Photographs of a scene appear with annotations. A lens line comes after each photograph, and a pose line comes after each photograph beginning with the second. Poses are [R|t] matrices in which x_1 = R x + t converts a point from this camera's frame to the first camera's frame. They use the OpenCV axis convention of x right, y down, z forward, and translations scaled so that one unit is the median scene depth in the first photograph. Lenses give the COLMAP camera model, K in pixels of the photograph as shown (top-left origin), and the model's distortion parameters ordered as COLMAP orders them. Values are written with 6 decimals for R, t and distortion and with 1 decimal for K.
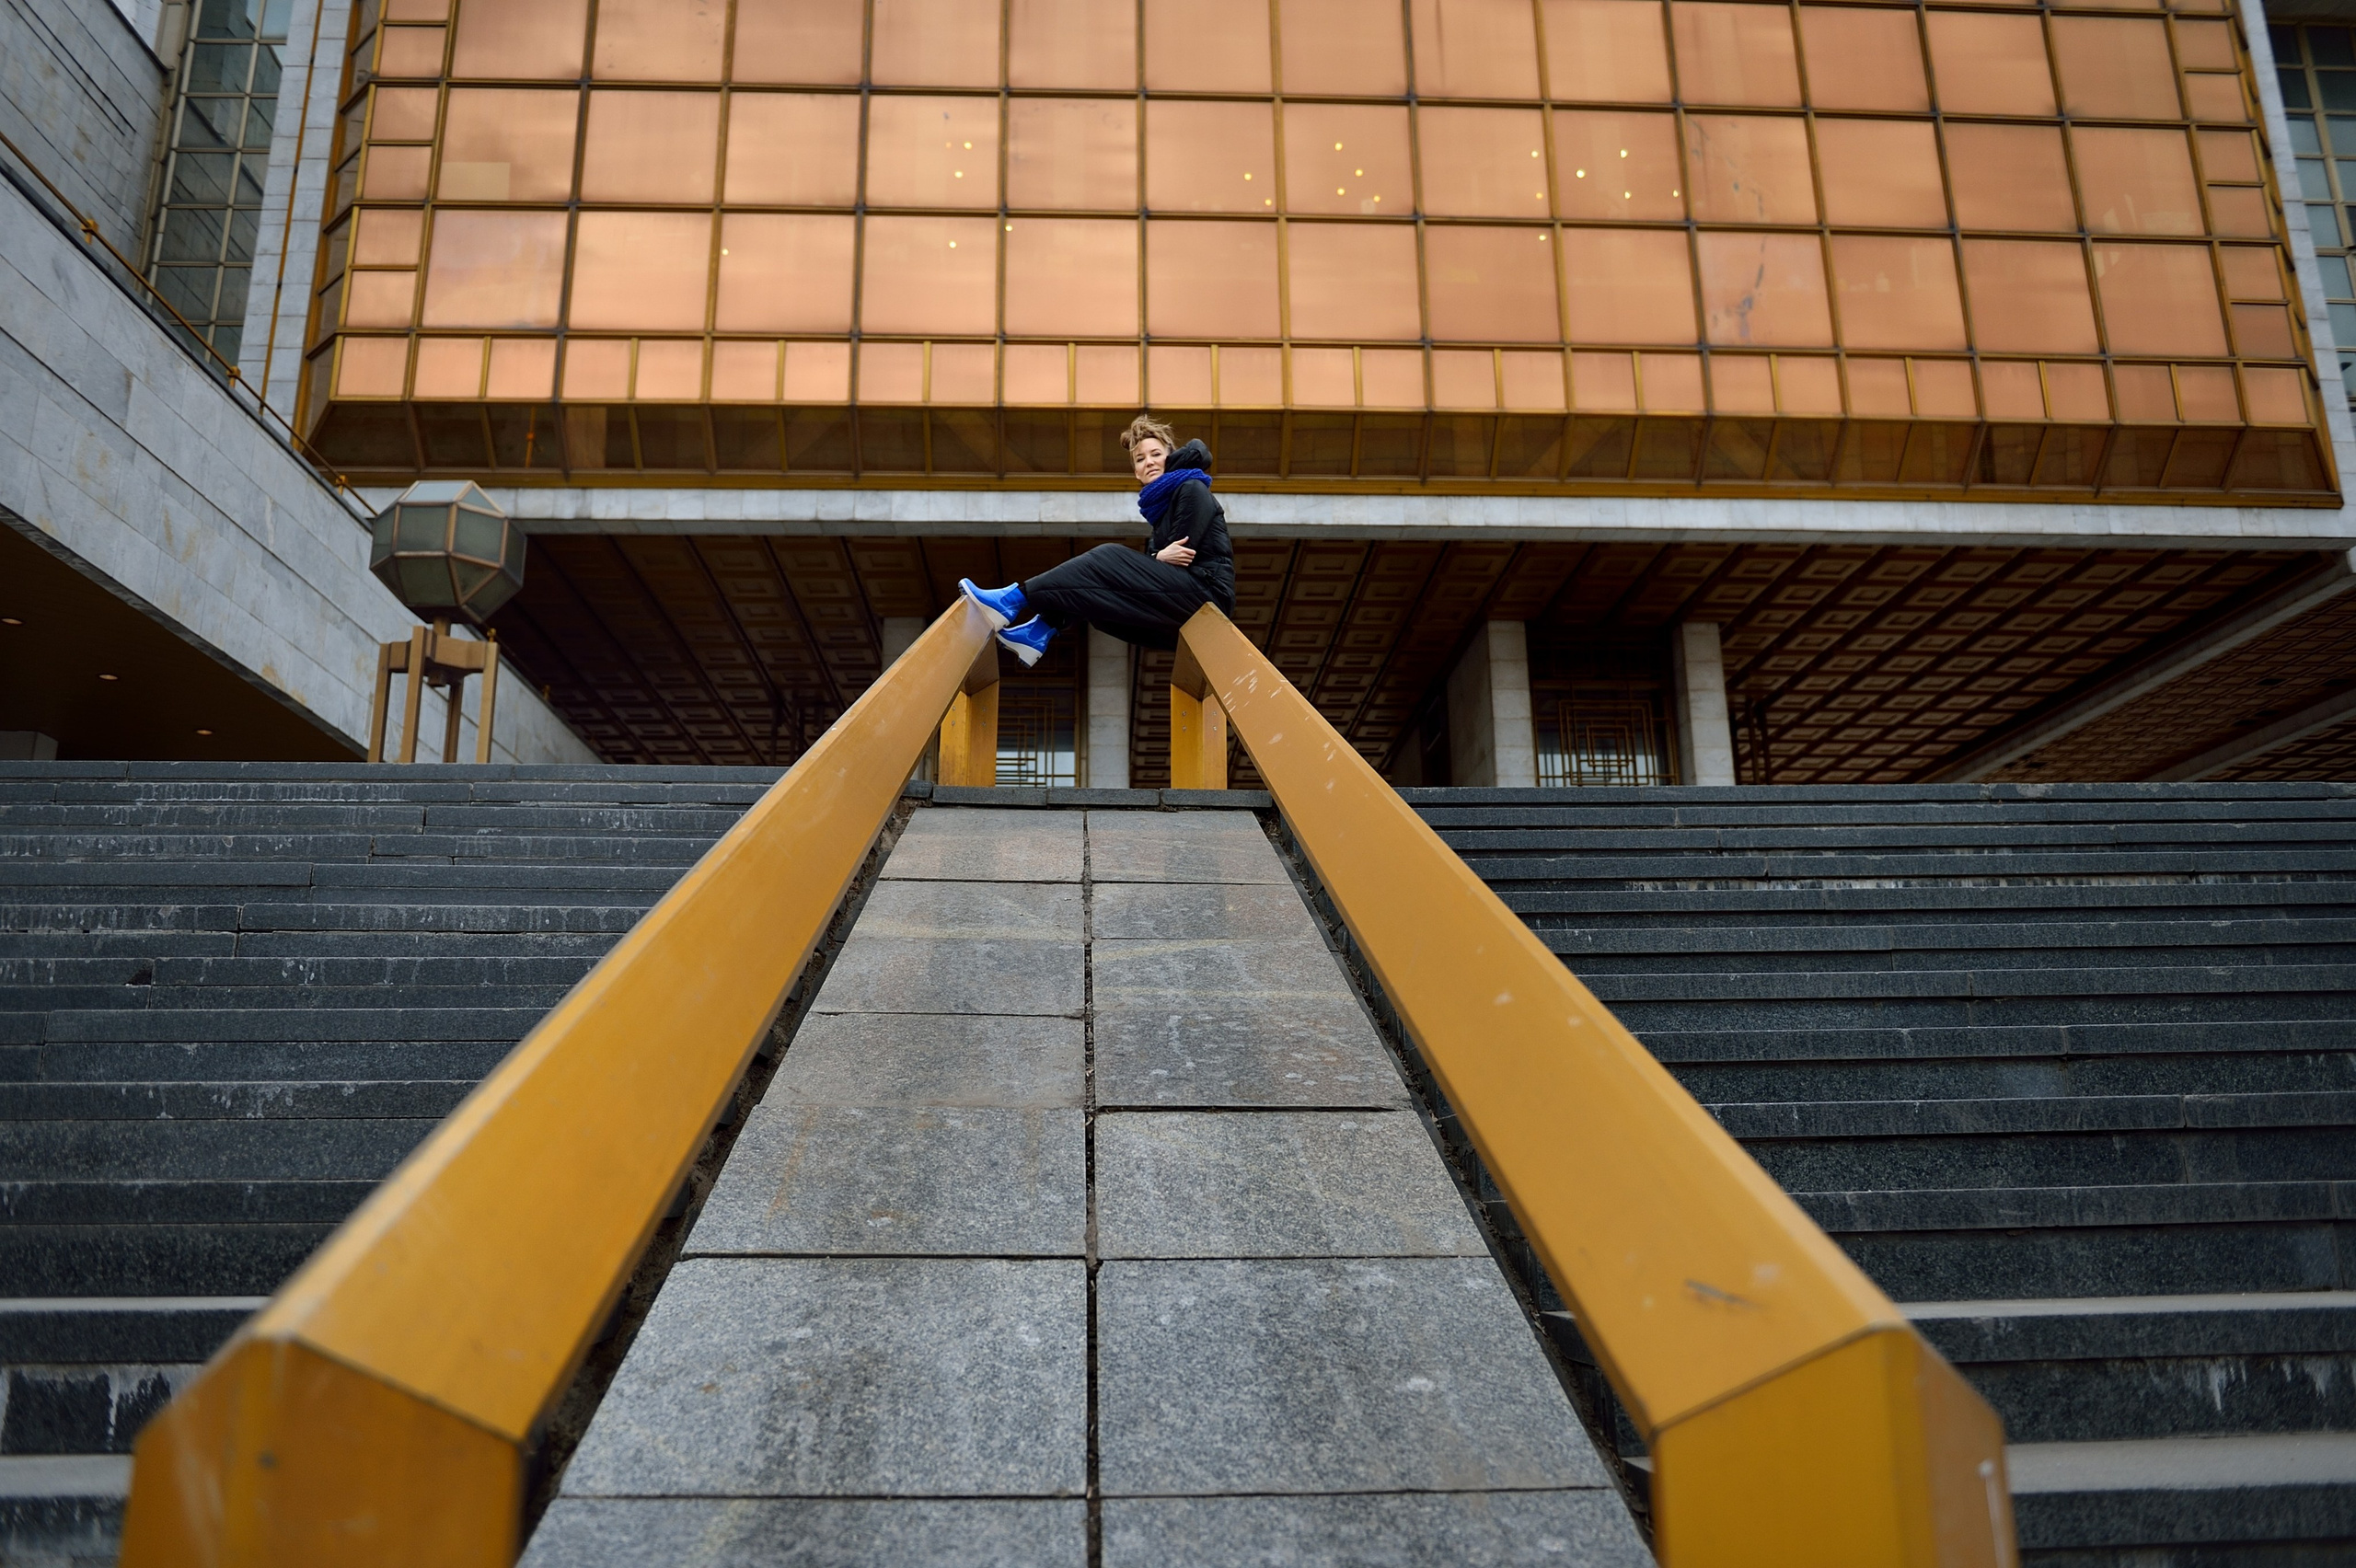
lens RADIAL K [[1754.9, 0, 1188.1], [0, 1754.9, 756.1], [0, 0, 1]] dist [-0.027256, -0.007002]
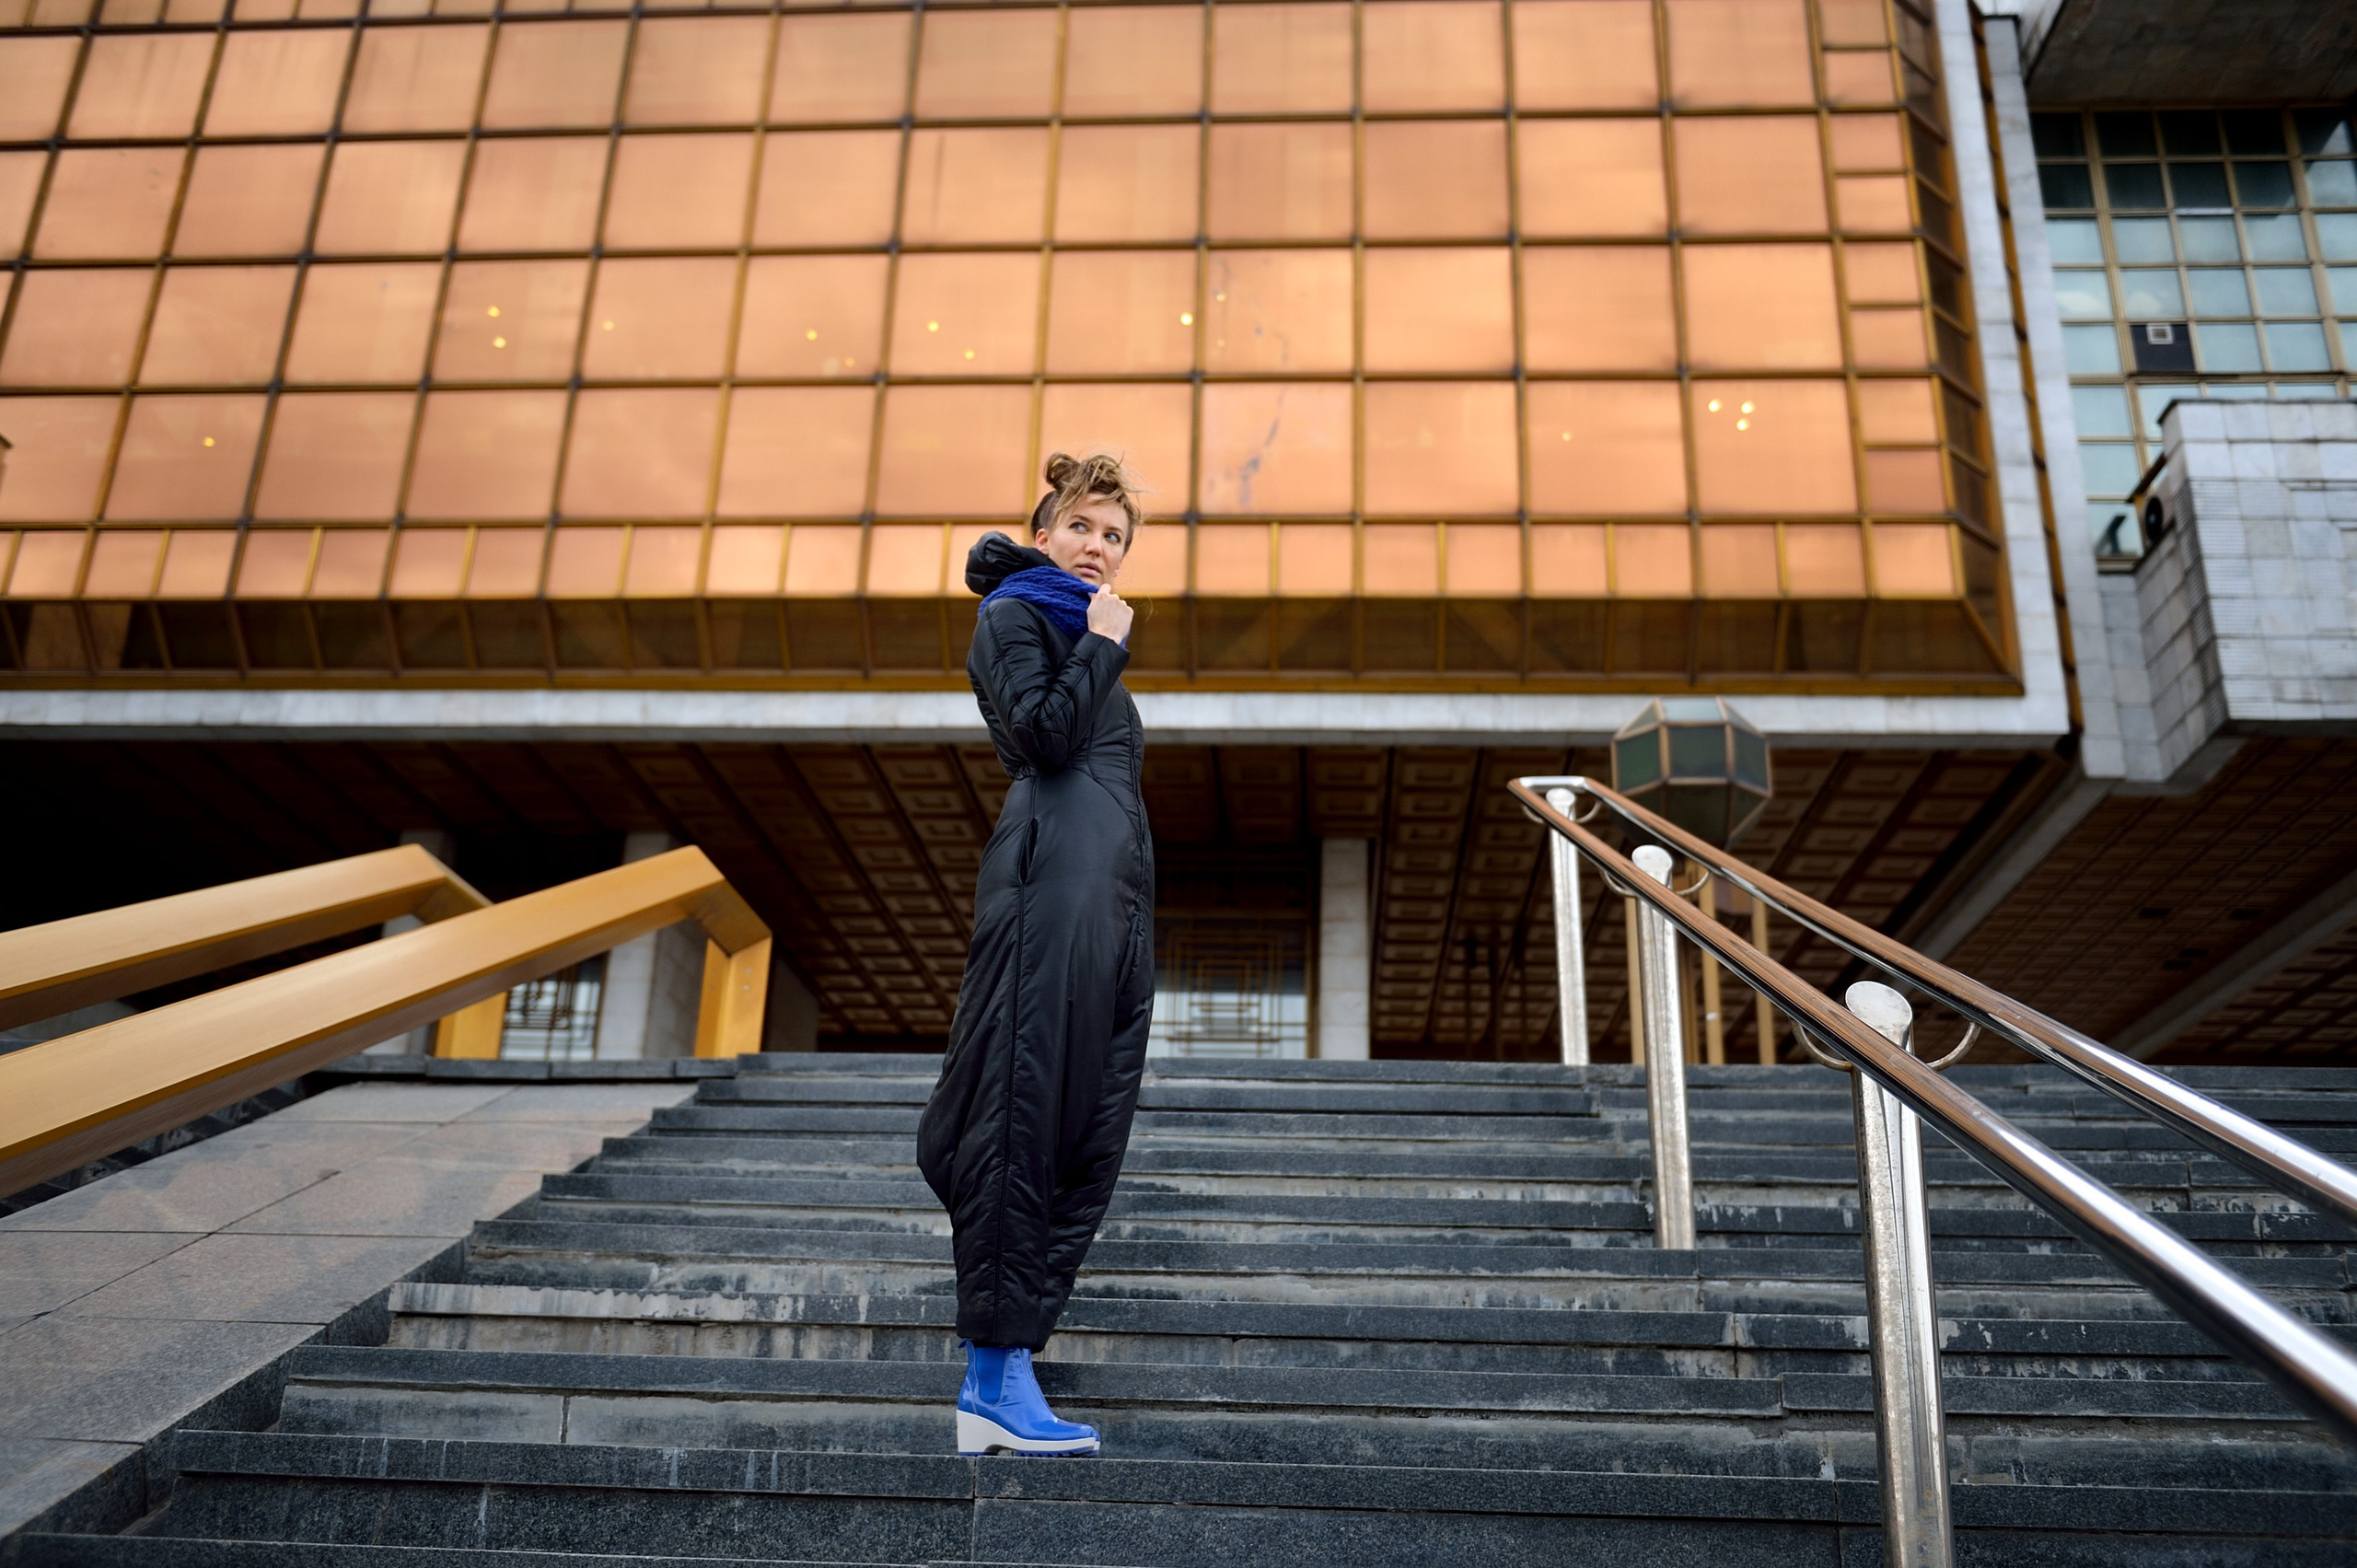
lens RADIAL K [[2057.3, 0, 1178.5], [0, 2057.3, 784.0], [0, 0, 1]] dist [-0.014697, -0.015347]
pose [[0.990906, -0.001033, -0.134555, 0.413193], [-0.013100, 0.994480, -0.104103, -0.000153], [0.133920, 0.104919, 0.985423, 0.025239]]
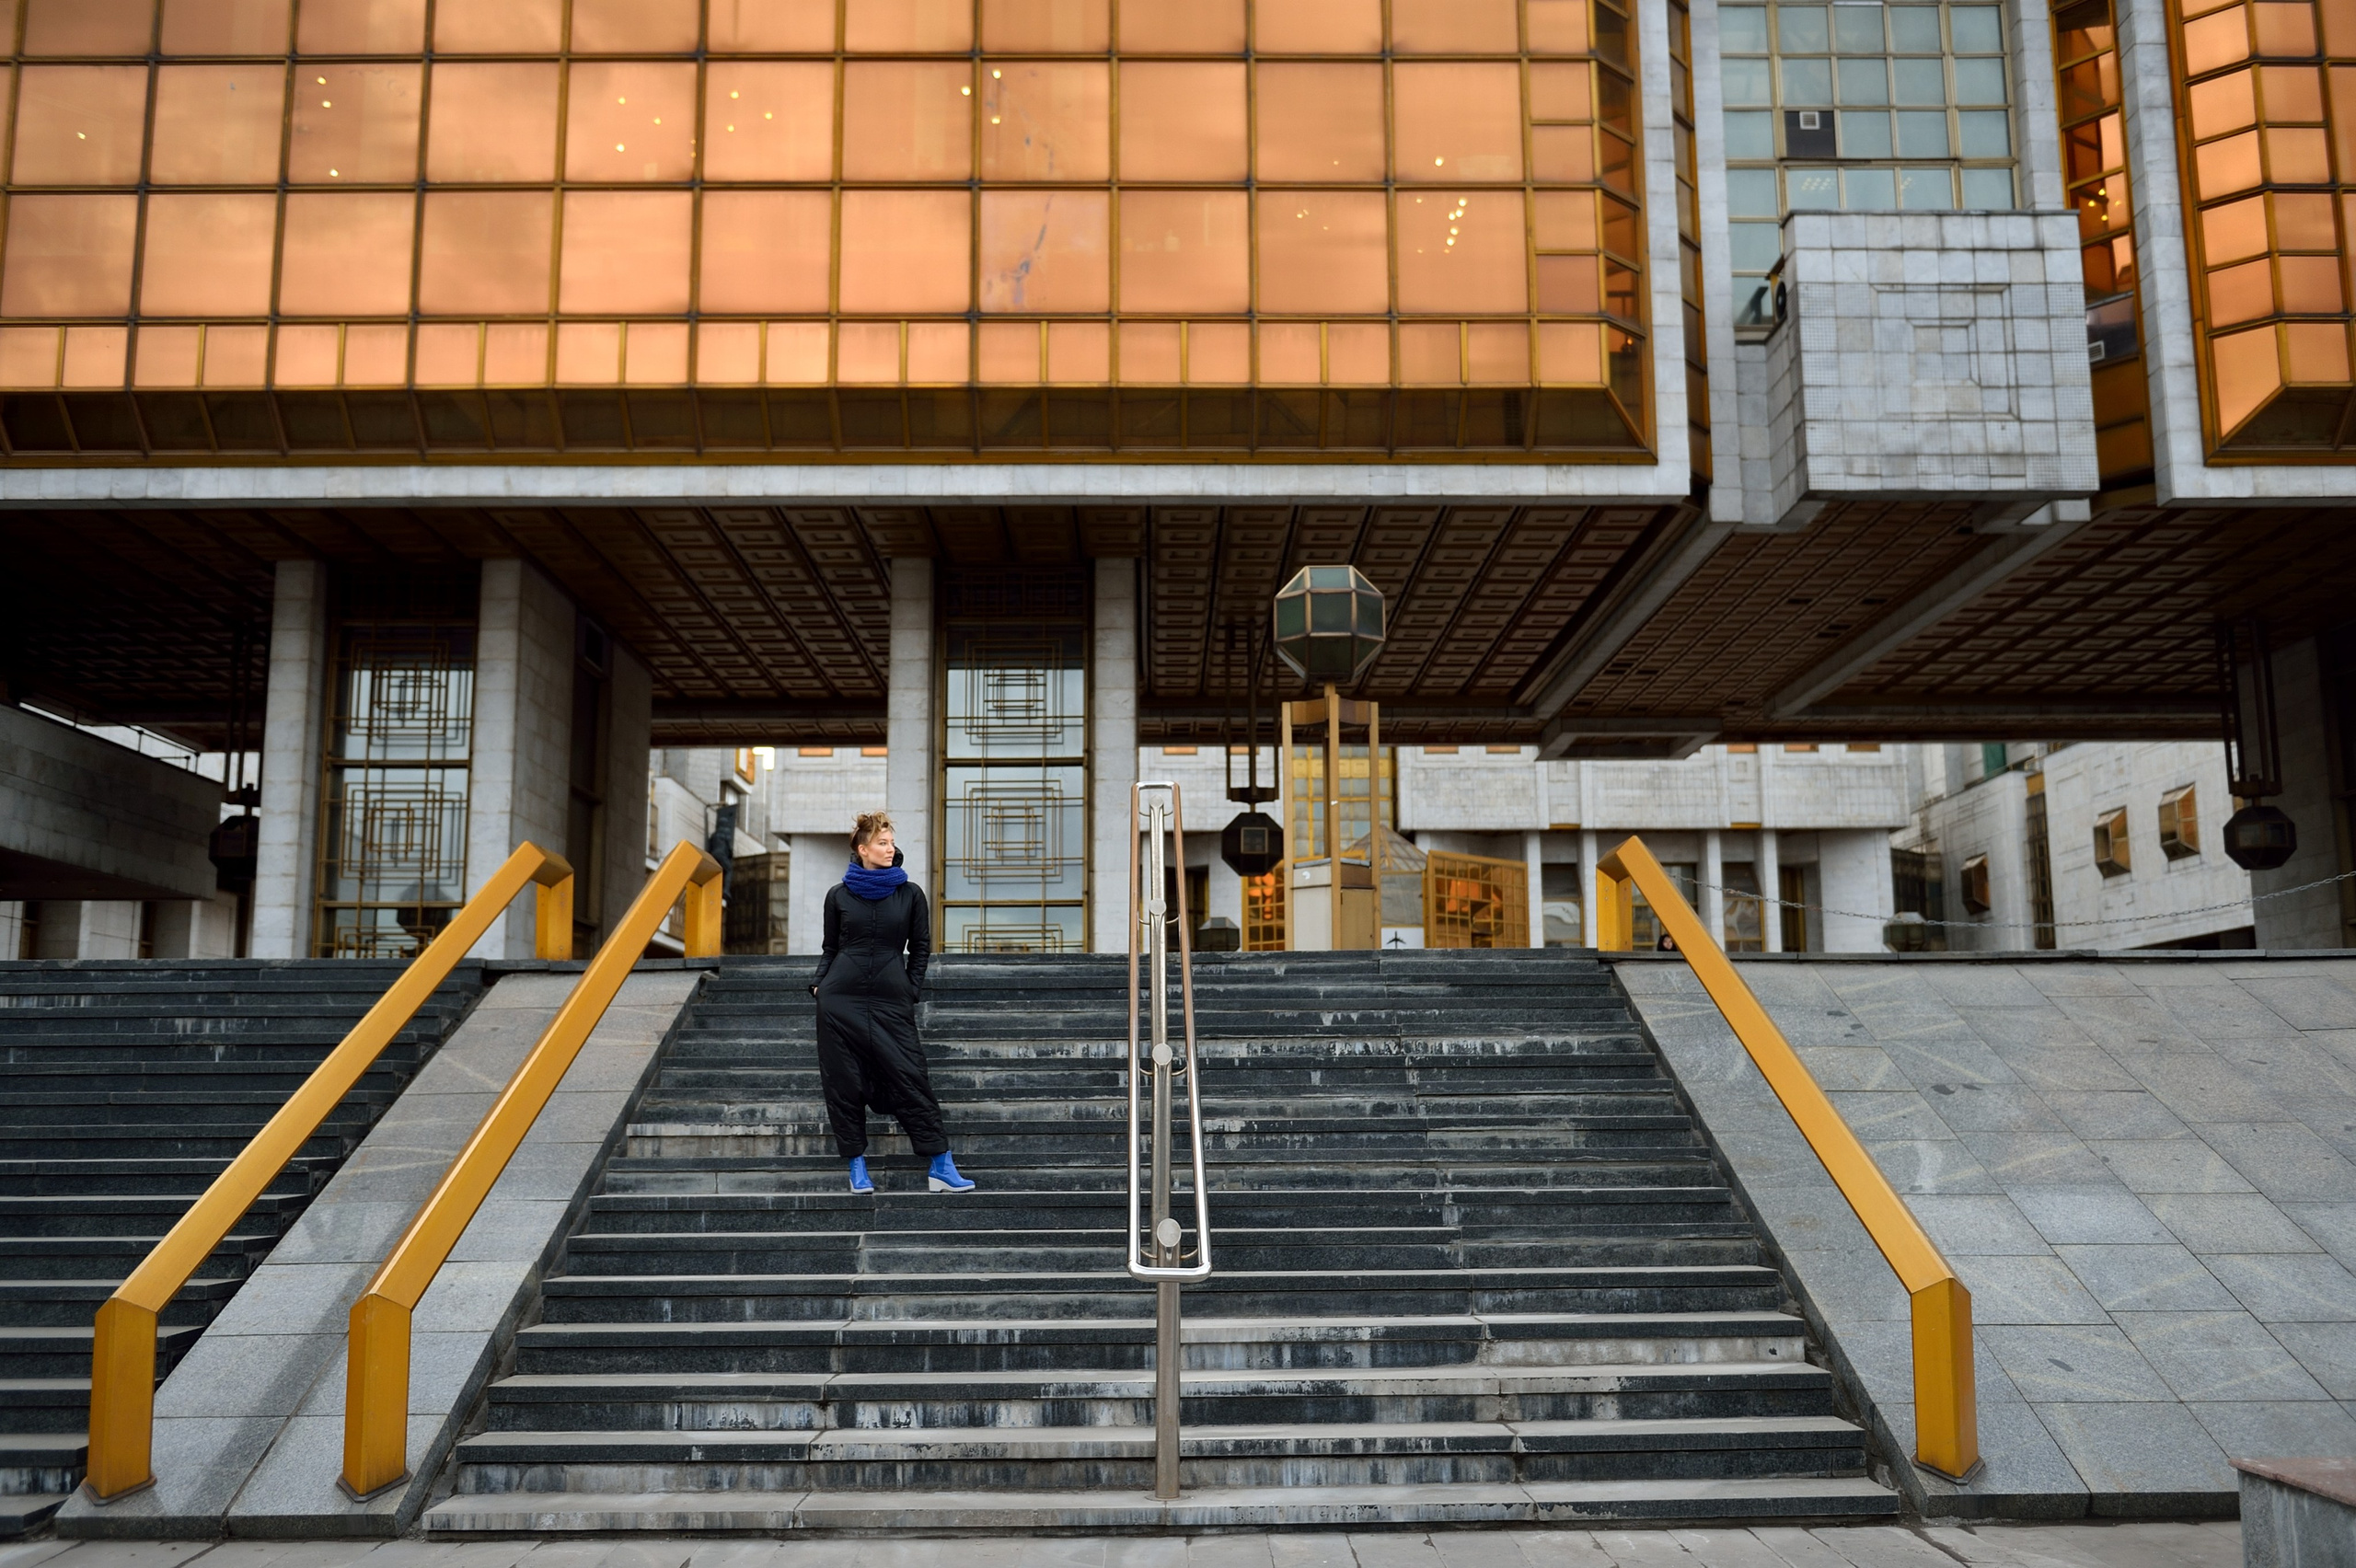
lens RADIAL K [[2186.6, 0, 1178.0], [0, 2186.6, 784.0], [0, 0, 1]] dist [-0.007990, -0.012639]
pose [[0.998772, 0.002108, -0.049489, 0.463454], [0.003237, 0.994179, 0.107692, -0.098914], [0.049428, -0.107720, 0.992952, -0.260005]]
